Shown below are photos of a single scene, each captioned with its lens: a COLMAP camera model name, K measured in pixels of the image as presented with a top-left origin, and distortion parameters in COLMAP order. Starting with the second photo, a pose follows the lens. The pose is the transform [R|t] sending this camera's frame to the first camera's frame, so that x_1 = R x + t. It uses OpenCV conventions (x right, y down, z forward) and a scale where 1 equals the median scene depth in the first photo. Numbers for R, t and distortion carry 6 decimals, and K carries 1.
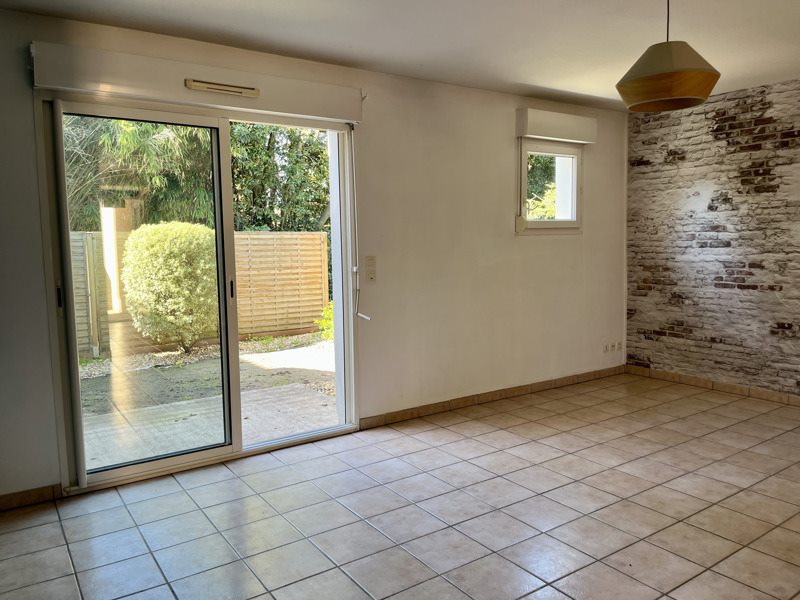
lens RADIAL K [[599.5, 0, 400.0], [0, 599.5, 300.0], [0, 0, 1]] dist [0.042388, -0.001430]
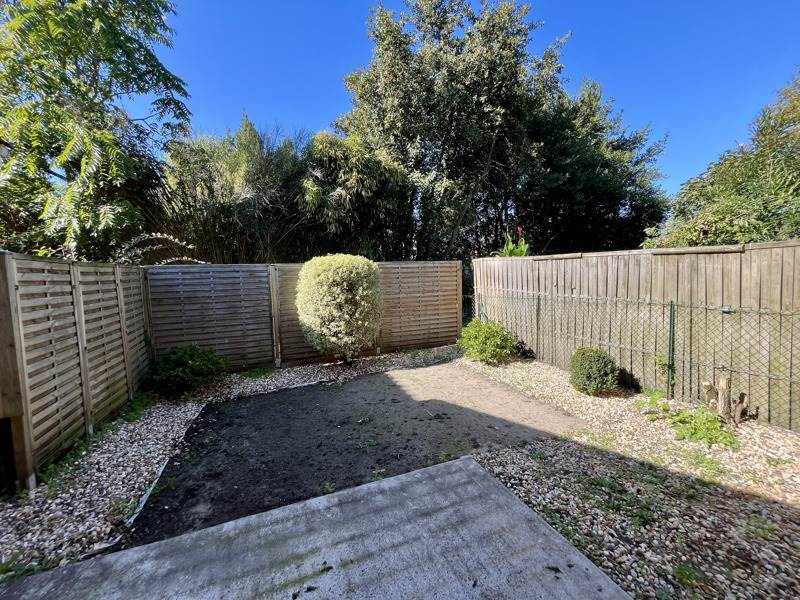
lens RADIAL K [[322.6, 0, 400.0], [0, 322.6, 300.0], [0, 0, 1]] dist [-0.001081, -0.000200]
pose [[0.975841, 0.008930, -0.218301, -0.126409], [-0.009384, 0.999955, -0.001043, -0.042782], [0.218282, 0.003066, 0.975881, 0.432216]]
